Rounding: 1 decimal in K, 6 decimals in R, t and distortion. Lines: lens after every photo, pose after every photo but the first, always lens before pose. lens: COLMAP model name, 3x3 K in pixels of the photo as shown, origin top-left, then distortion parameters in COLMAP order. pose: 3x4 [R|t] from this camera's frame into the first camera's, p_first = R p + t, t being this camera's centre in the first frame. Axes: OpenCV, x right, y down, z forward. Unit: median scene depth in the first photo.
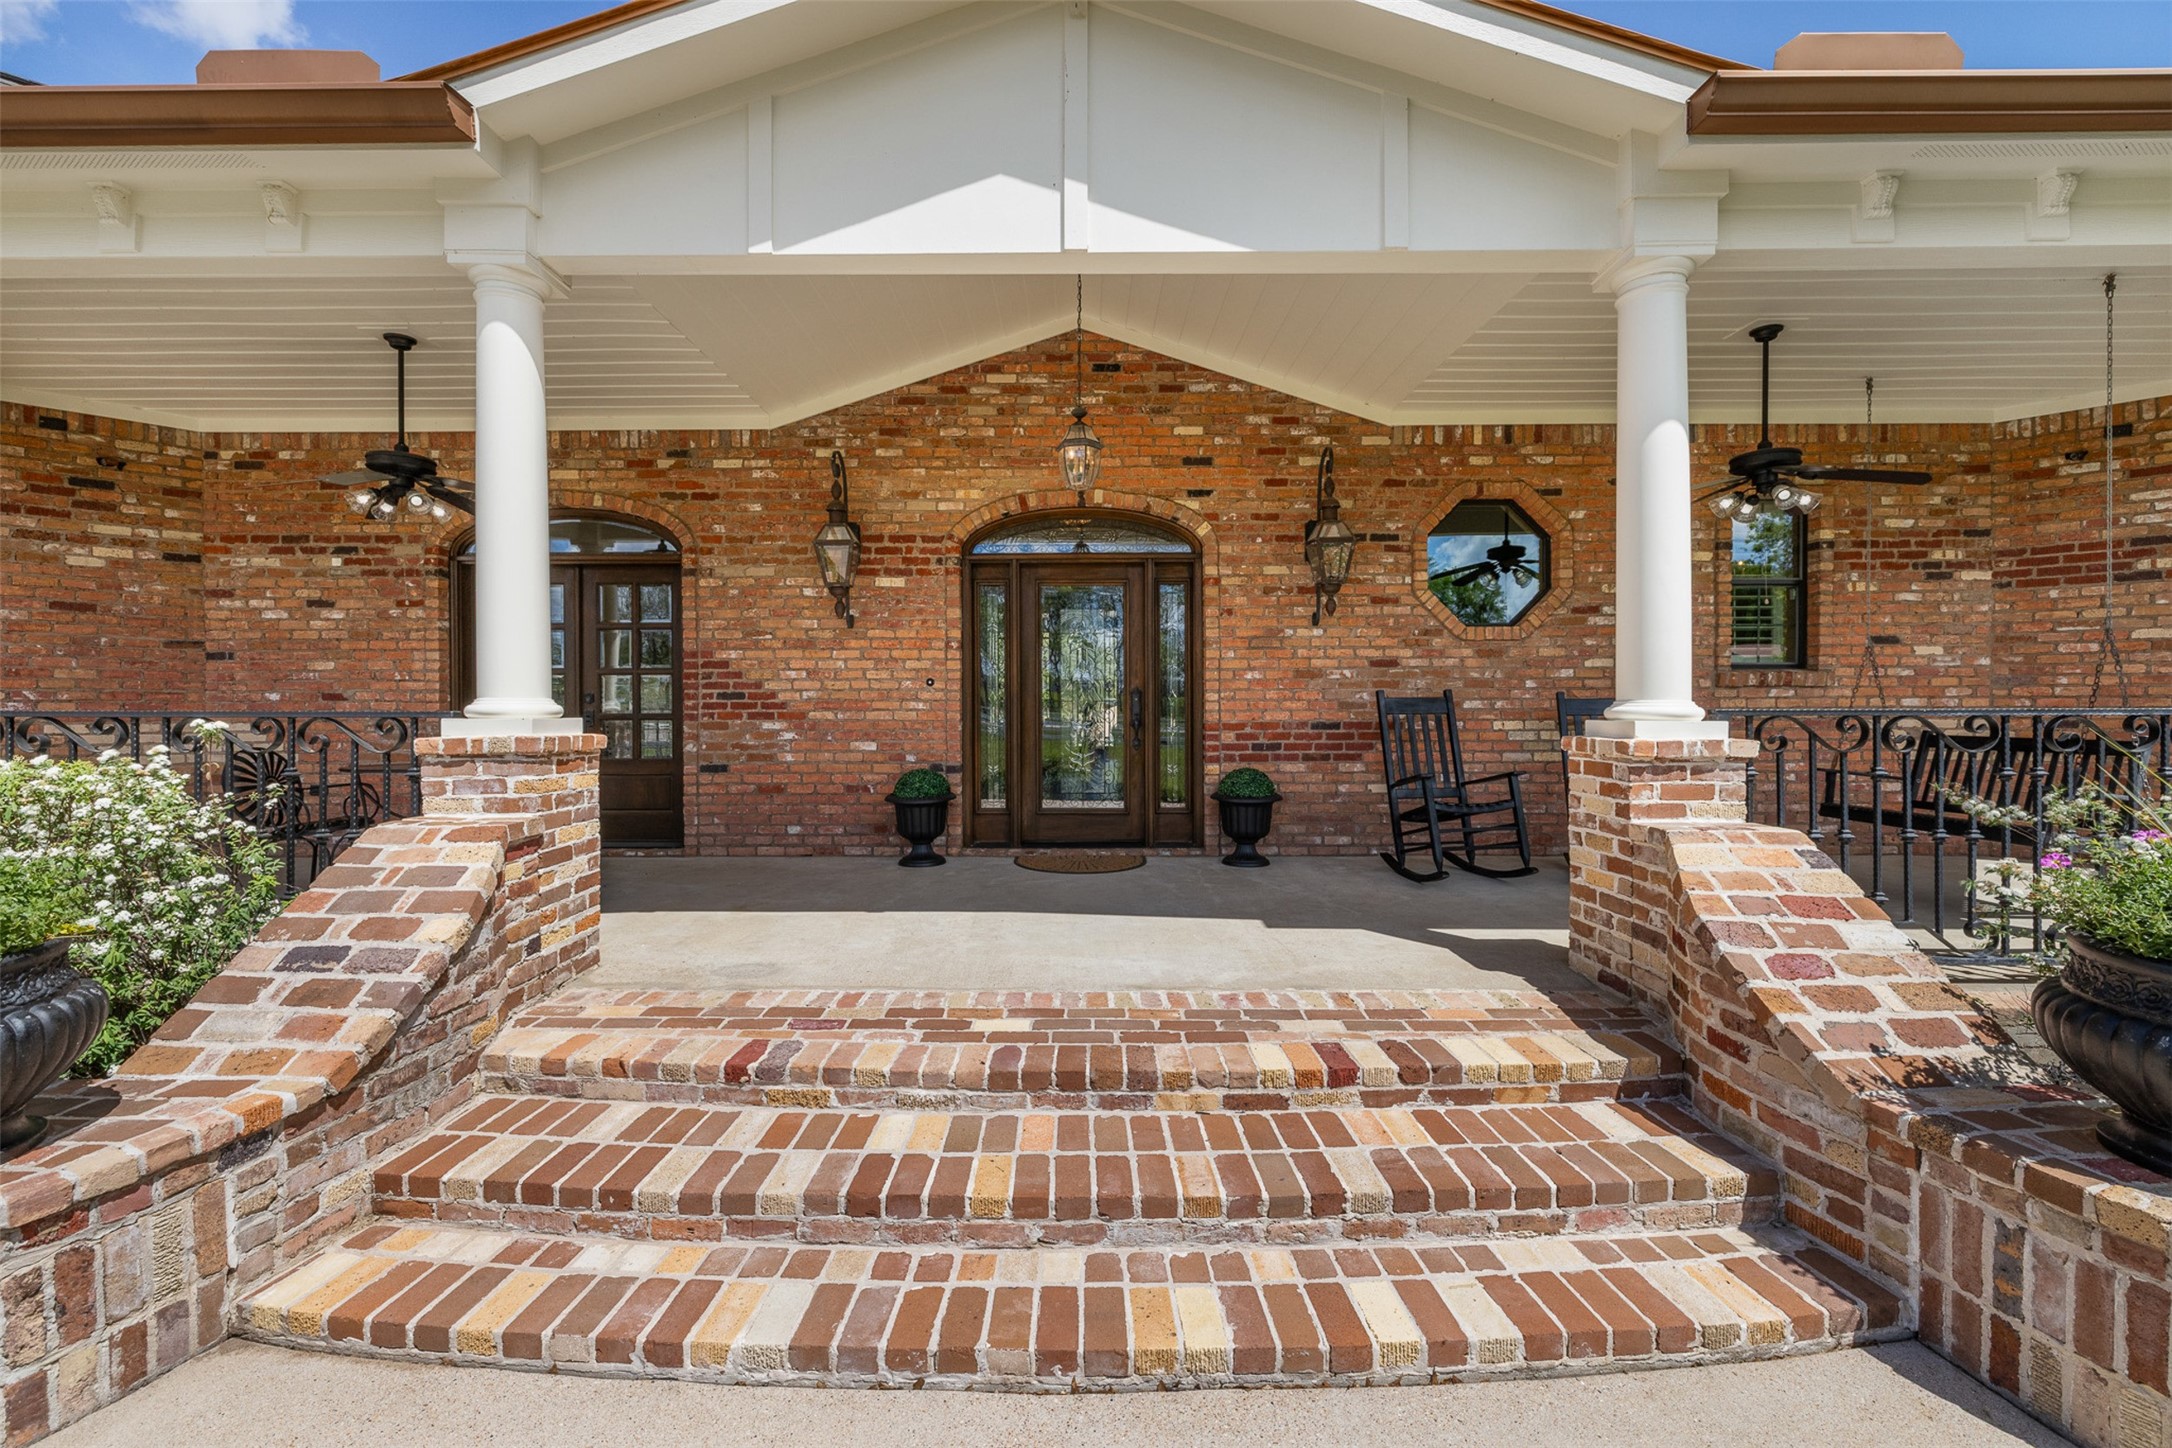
lens RADIAL K [[913.3, 0, 1075.7], [0, 913.3, 708.9], [0, 0, 1]] dist [0.000926, -0.000257]
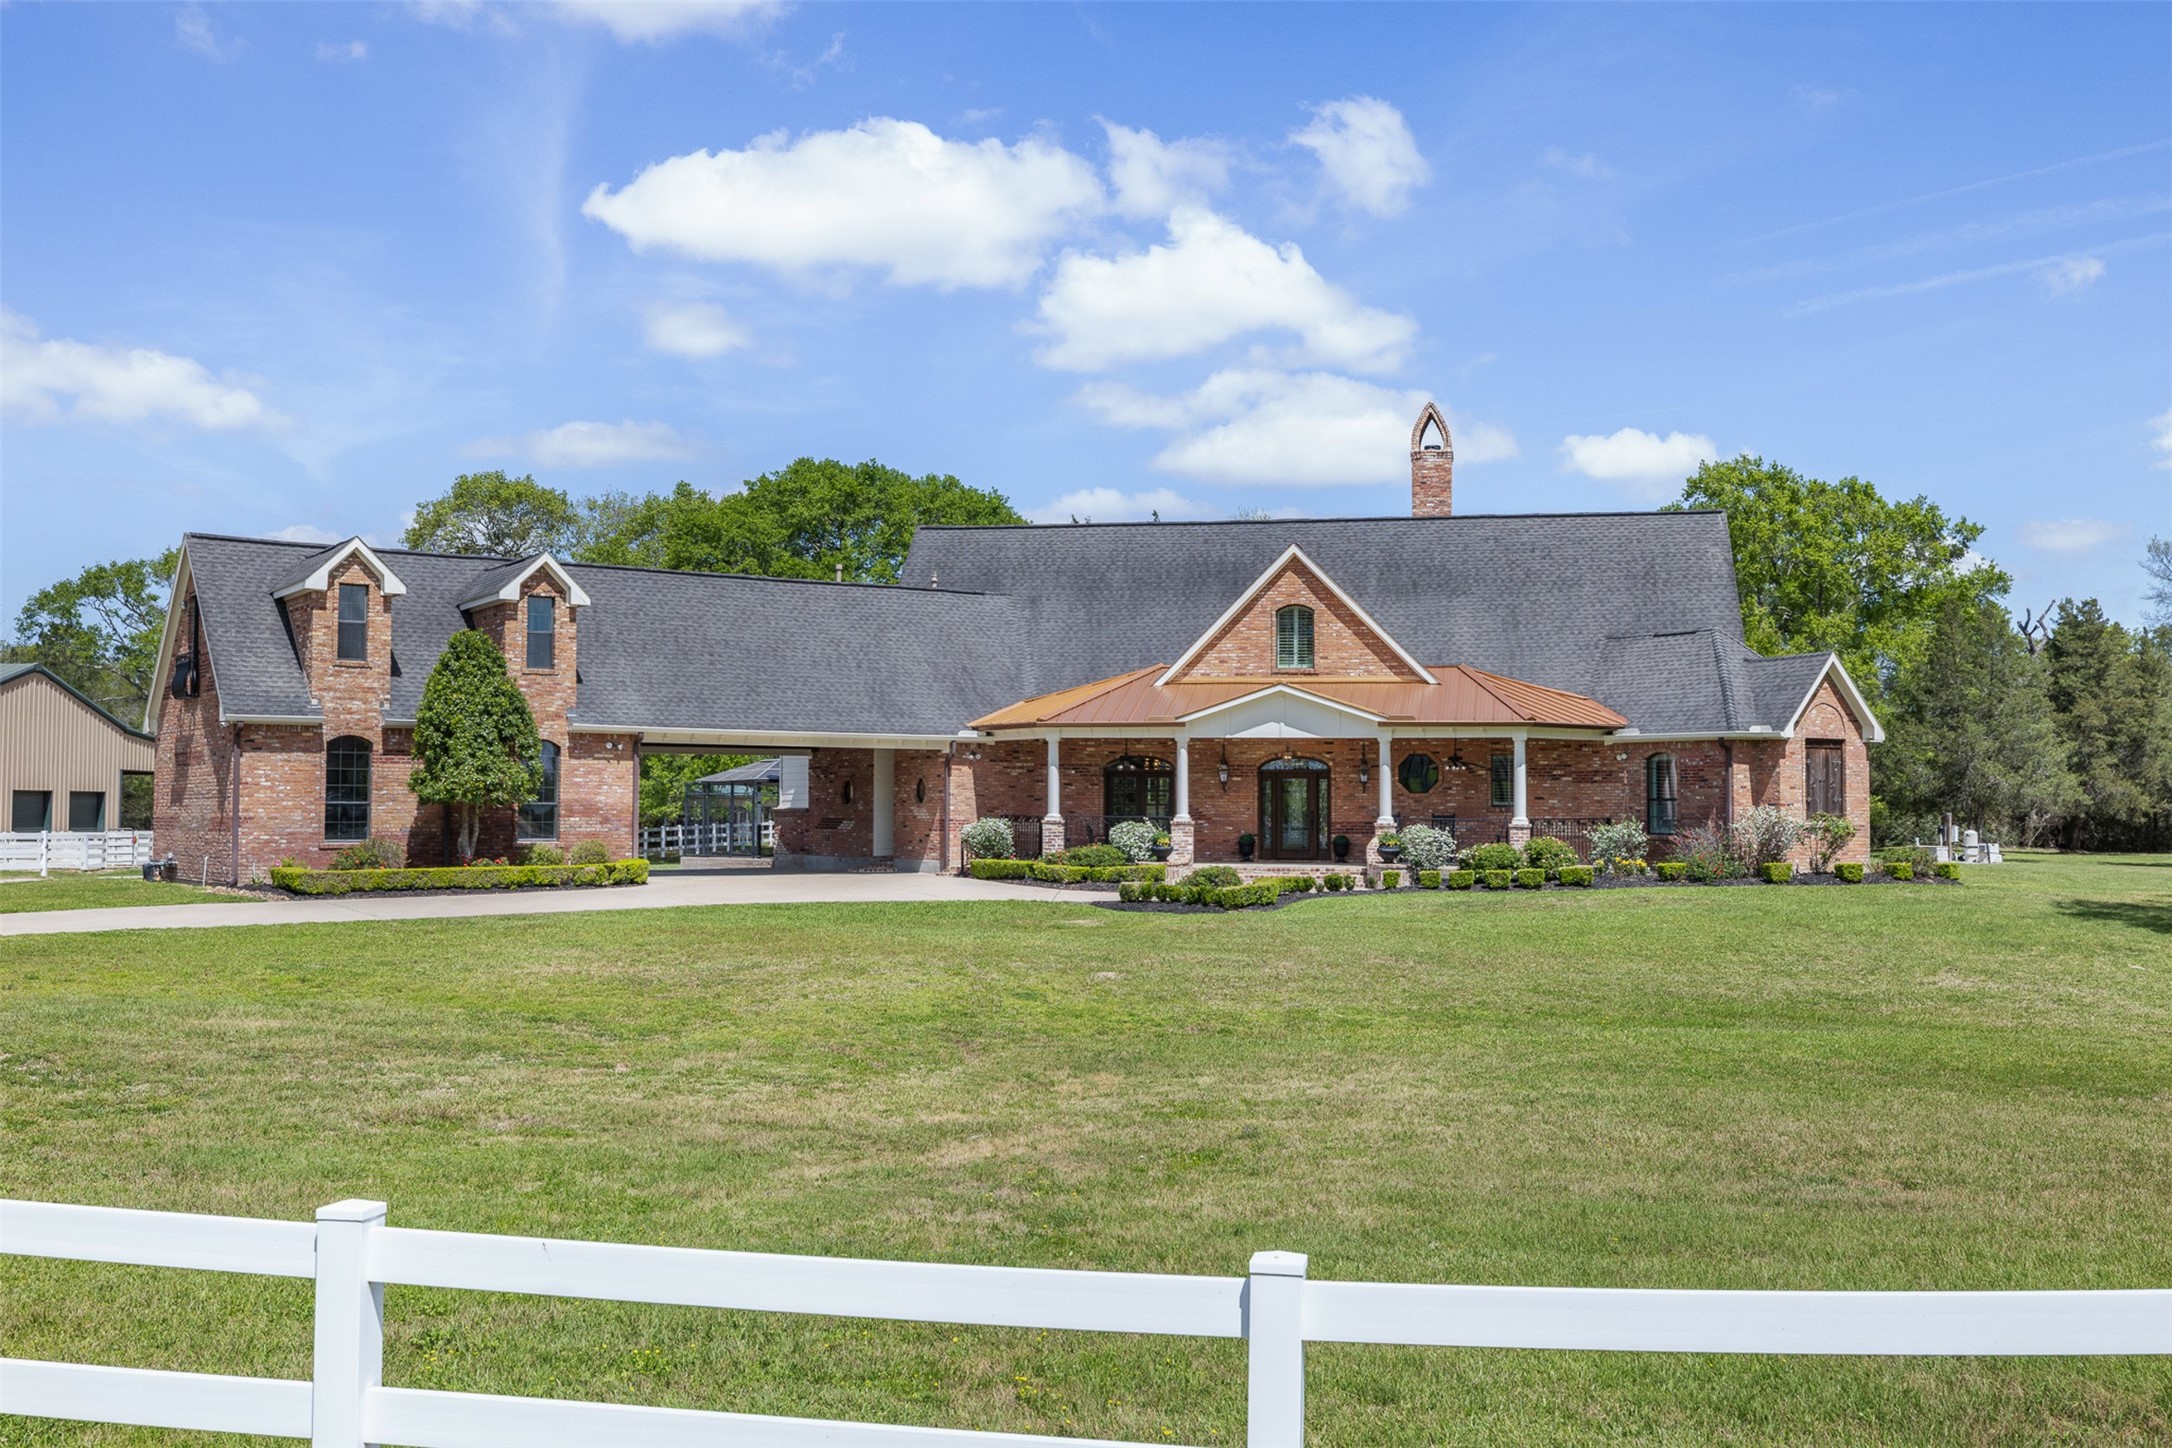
lens RADIAL K [[2207.3, 0, 1083.5], [0, 2207.3, 719.0], [0, 0, 1]] dist [0.045194, 0.000000]
pose [[0.982024, -0.000513, -0.188753, 0.801155], [-0.008383, 0.998891, -0.046329, 0.022351], [0.188568, 0.047079, 0.980931, -7.311267]]
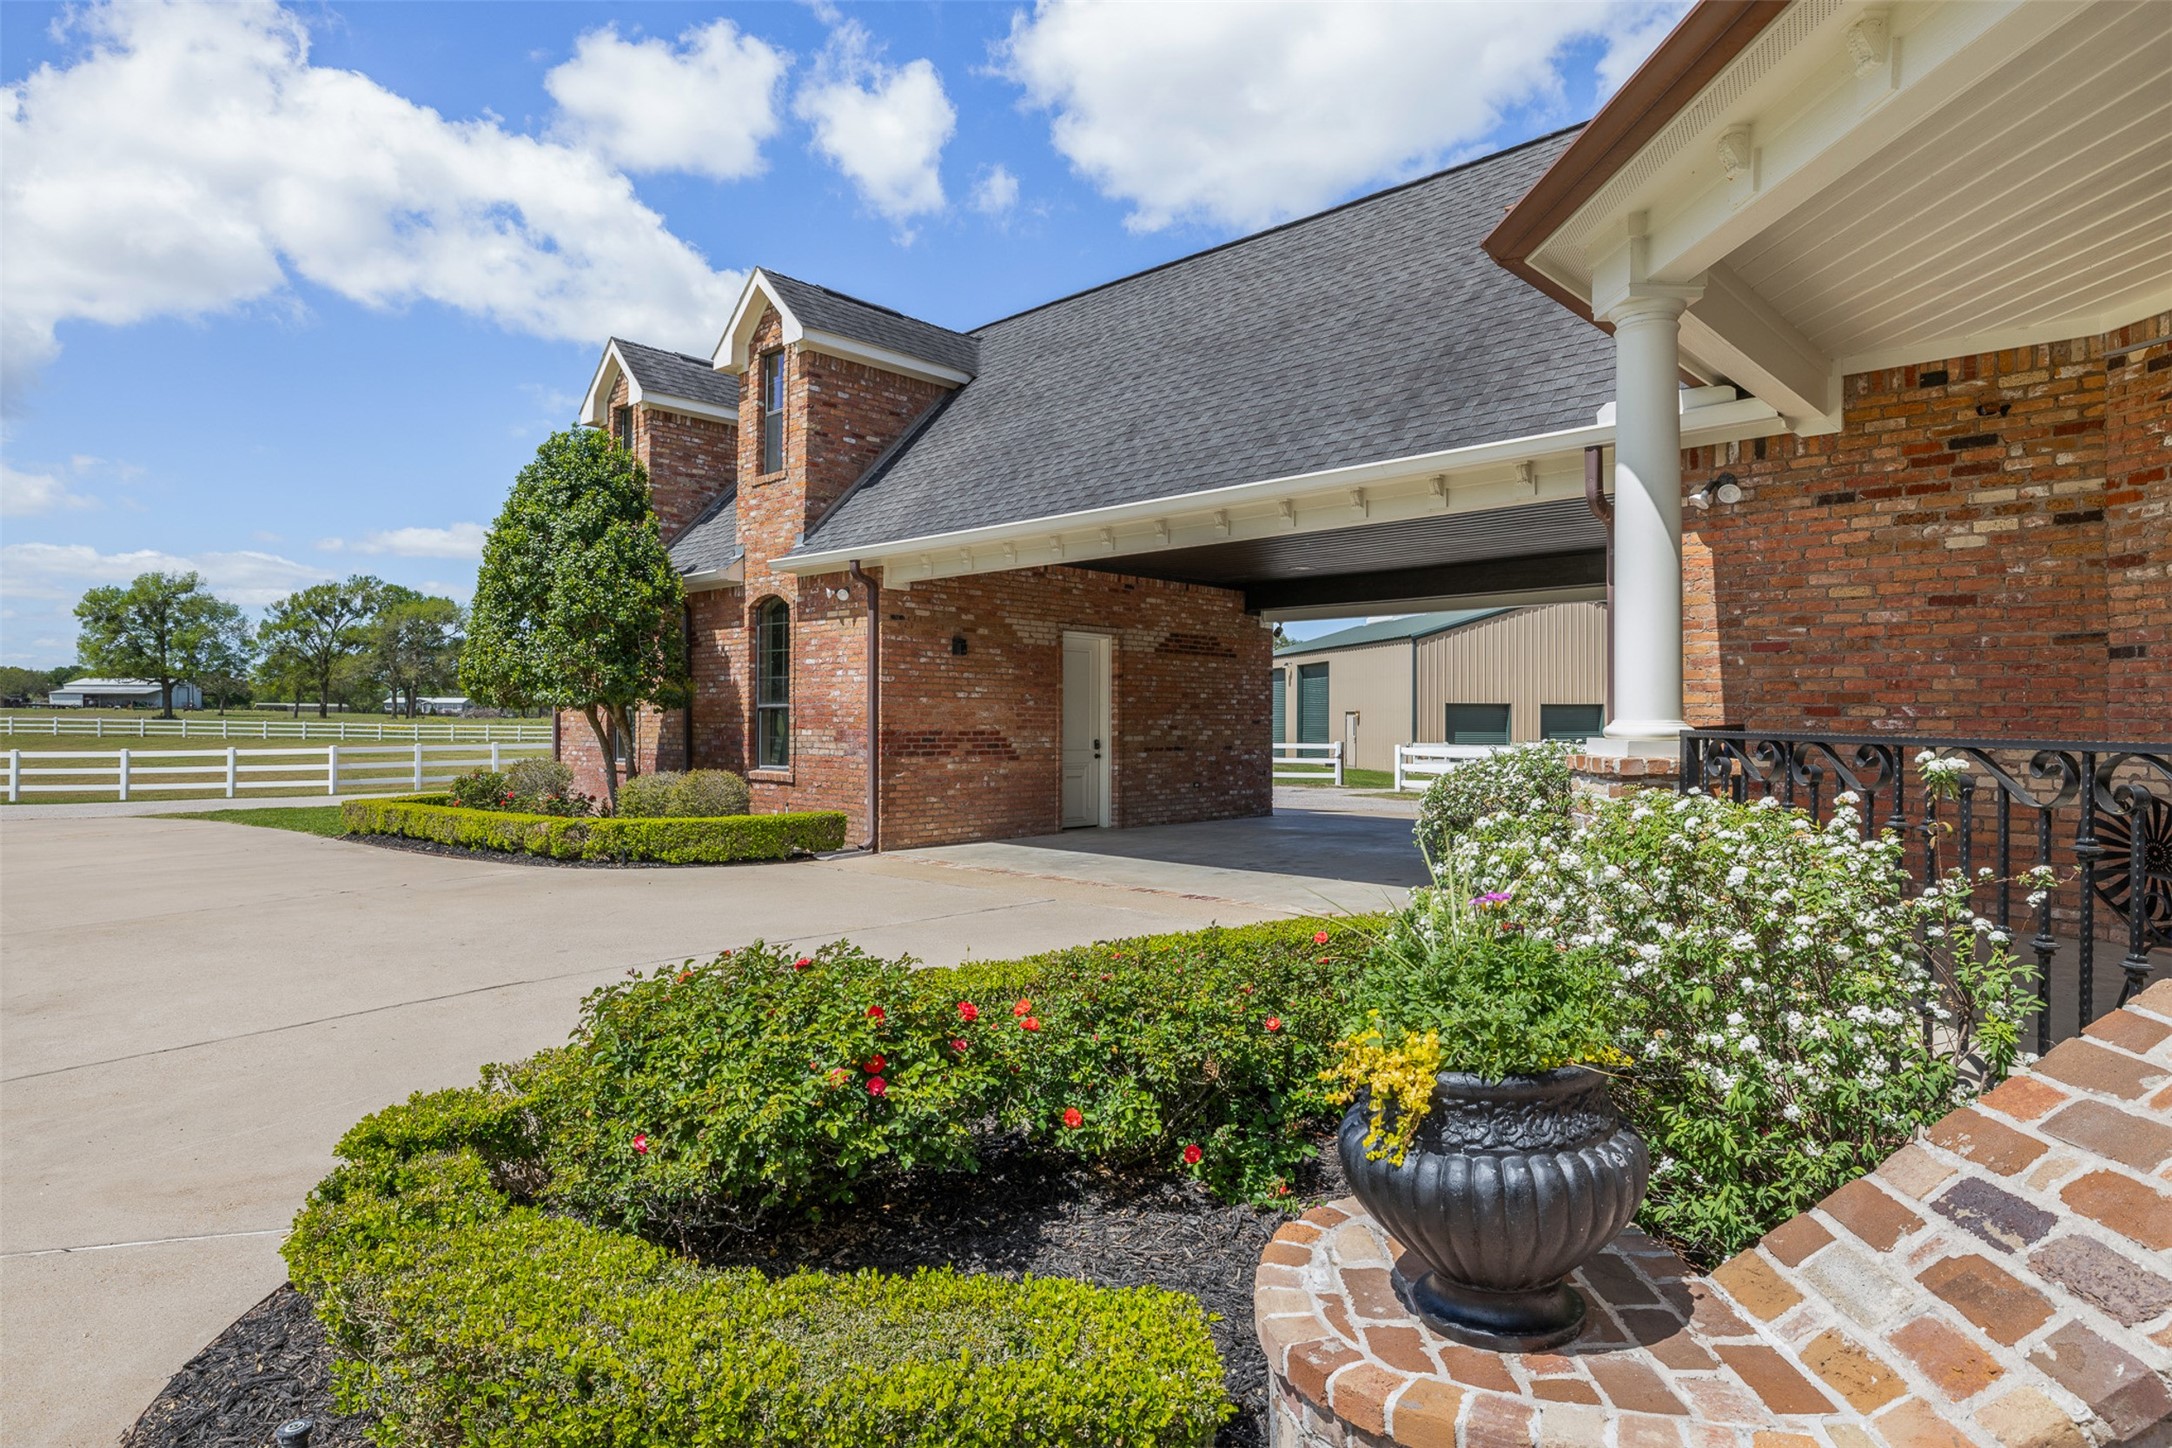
lens RADIAL K [[1210.0, 0, 1081.2], [0, 1210.0, 714.6], [0, 0, 1]] dist [-0.001566, 0.002379]
pose [[0.038595, -0.001099, -0.999254, -0.064328], [-0.005057, 0.999986, -0.001296, -0.006281], [0.999242, 0.005103, 0.038589, 0.191388]]
